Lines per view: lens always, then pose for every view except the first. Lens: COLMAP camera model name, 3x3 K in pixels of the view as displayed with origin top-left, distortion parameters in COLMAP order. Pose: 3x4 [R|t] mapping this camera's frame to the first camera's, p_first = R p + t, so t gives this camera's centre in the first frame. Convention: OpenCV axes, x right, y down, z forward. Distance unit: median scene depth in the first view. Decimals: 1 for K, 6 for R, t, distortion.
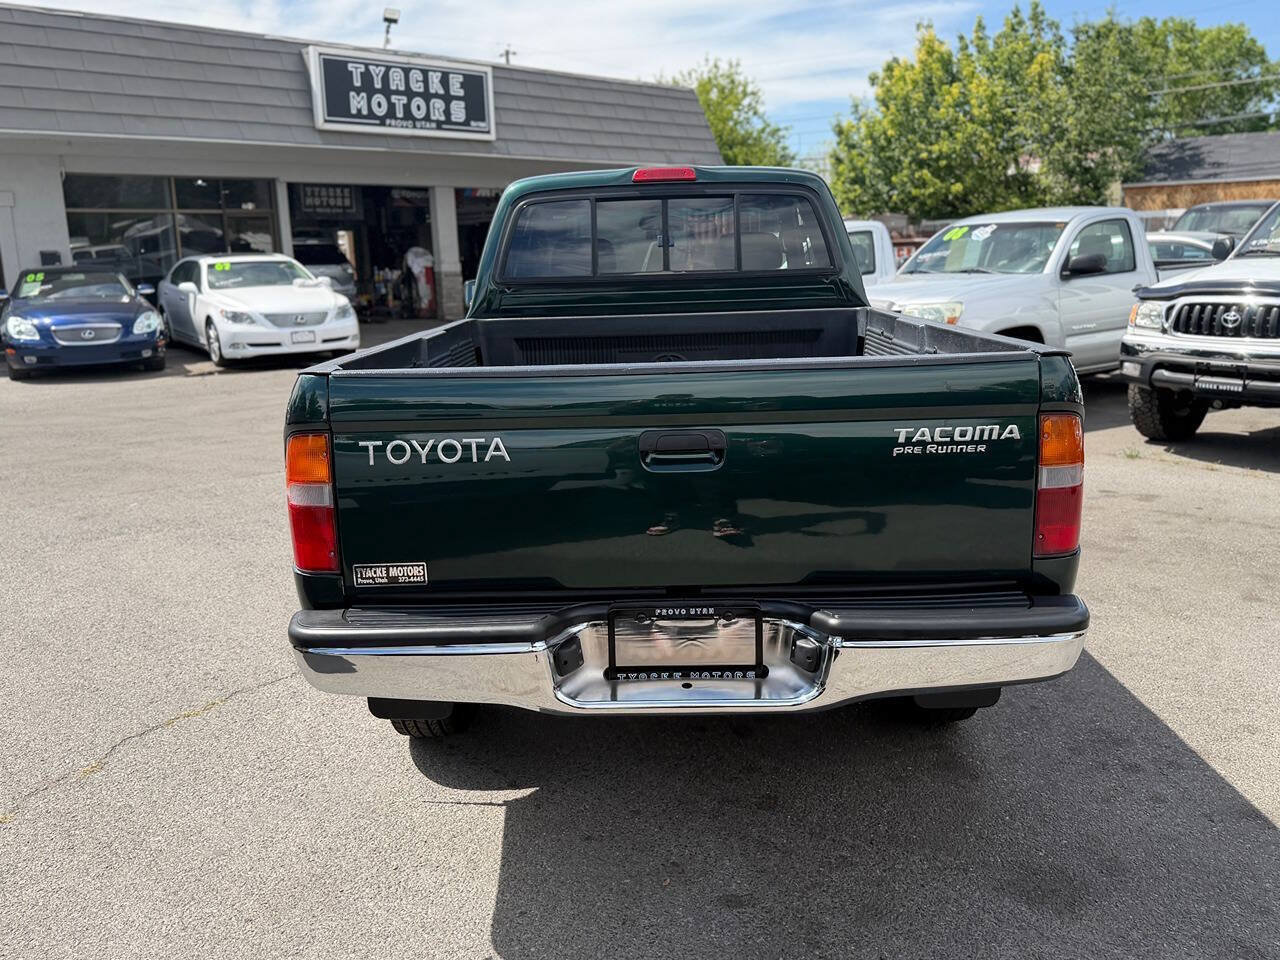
lens RADIAL K [[1079.3, 0, 644.9], [0, 1079.3, 478.1], [0, 0, 1]] dist [0.086212, -0.140377]
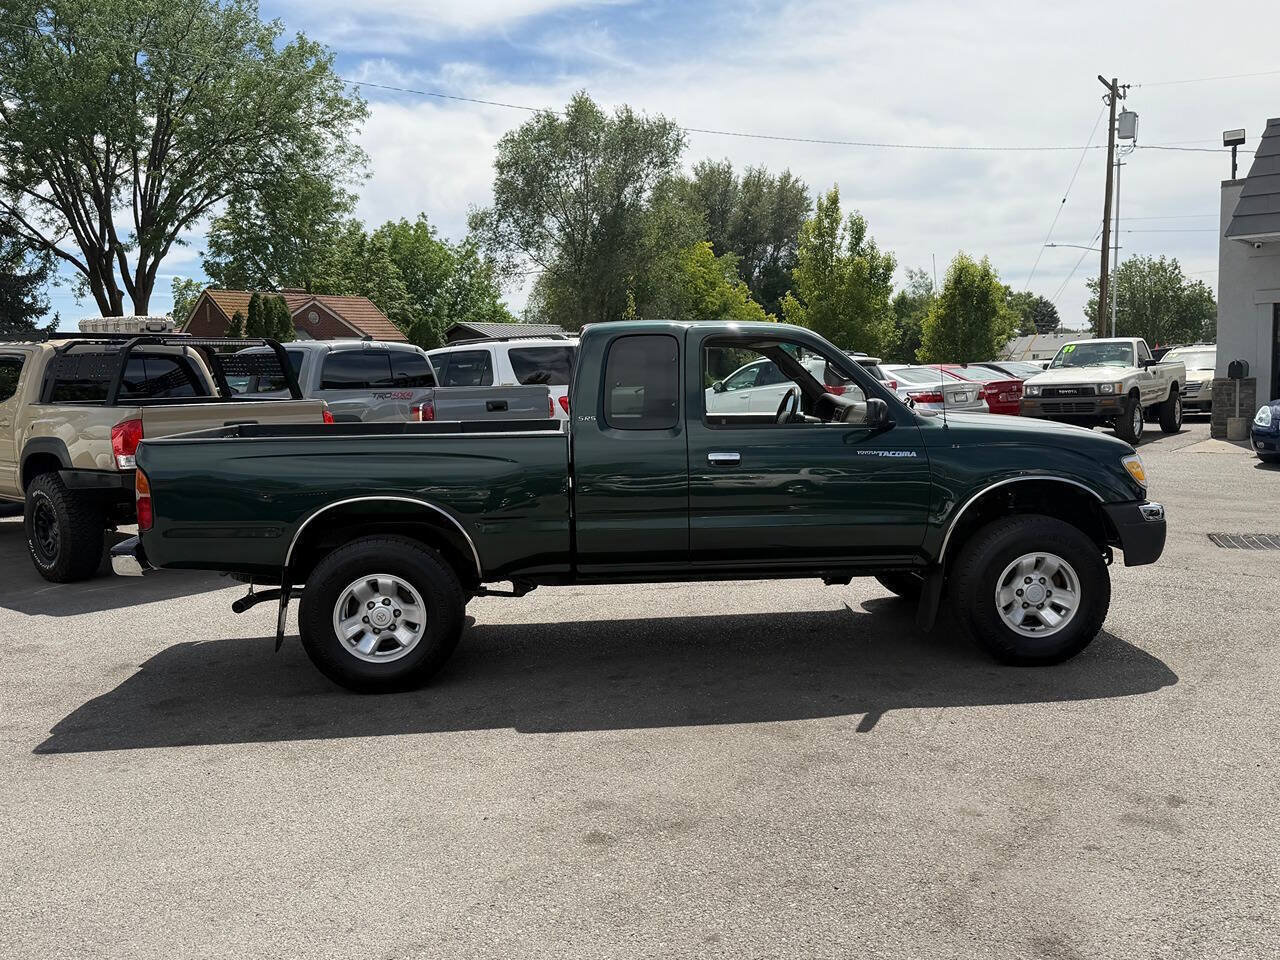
lens RADIAL K [[1071.5, 0, 634.2], [0, 1071.5, 473.0], [0, 0, 1]] dist [0.084516, -0.132989]
pose [[0.073205, 0.118110, -0.990299, 0.312348], [-0.182190, 0.977837, 0.103156, -0.054524], [0.980535, 0.172871, 0.093101, 0.206993]]
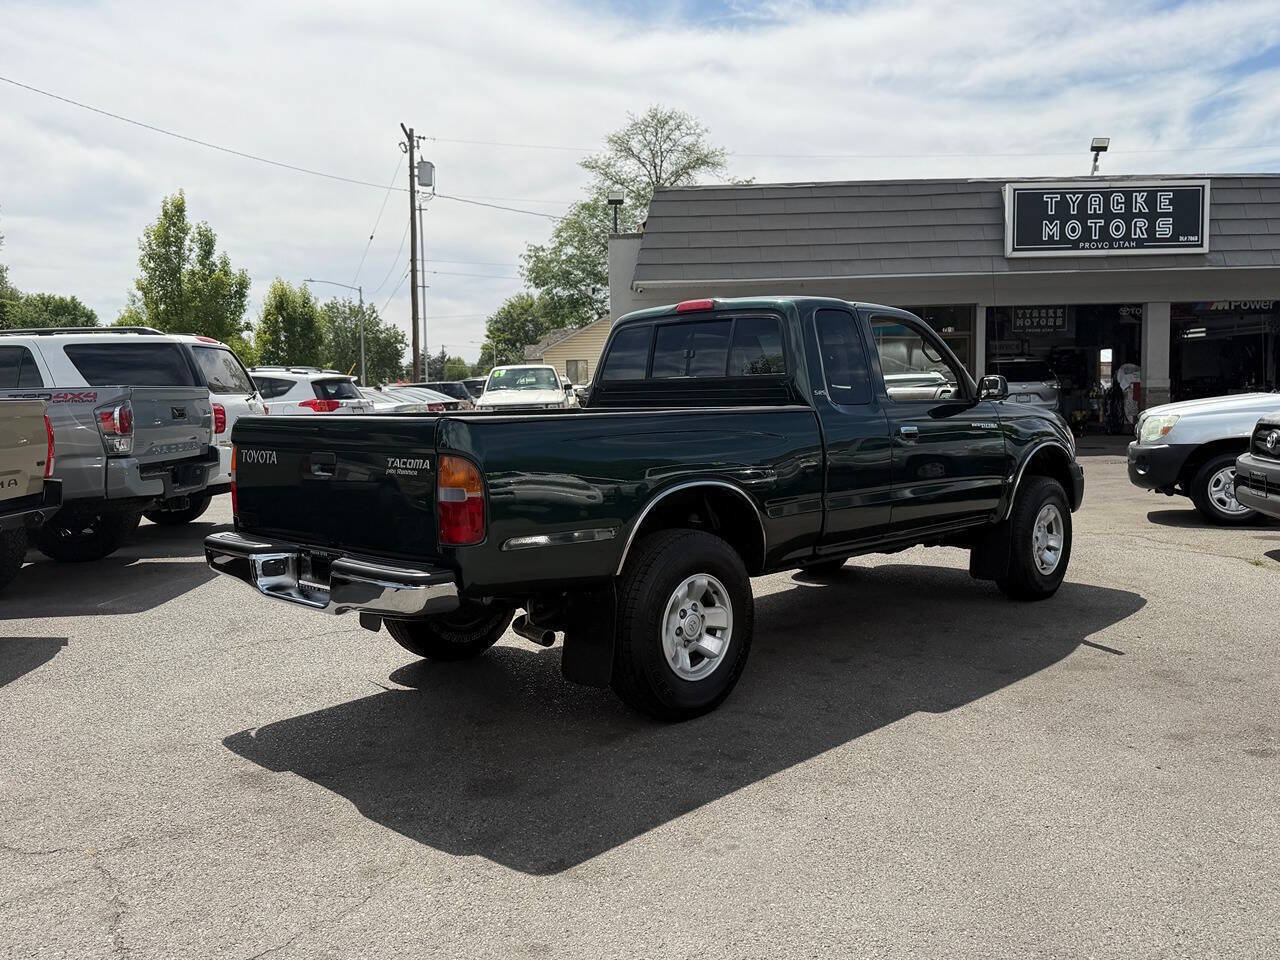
lens RADIAL K [[1079.3, 0, 642.8], [0, 1079.3, 476.4], [0, 0, 1]] dist [0.086212, -0.140377]
pose [[0.718368, 0.067918, -0.692339, 0.193687], [-0.142653, 0.988455, -0.051049, 0.001435], [0.680879, 0.135436, 0.719764, 0.004478]]
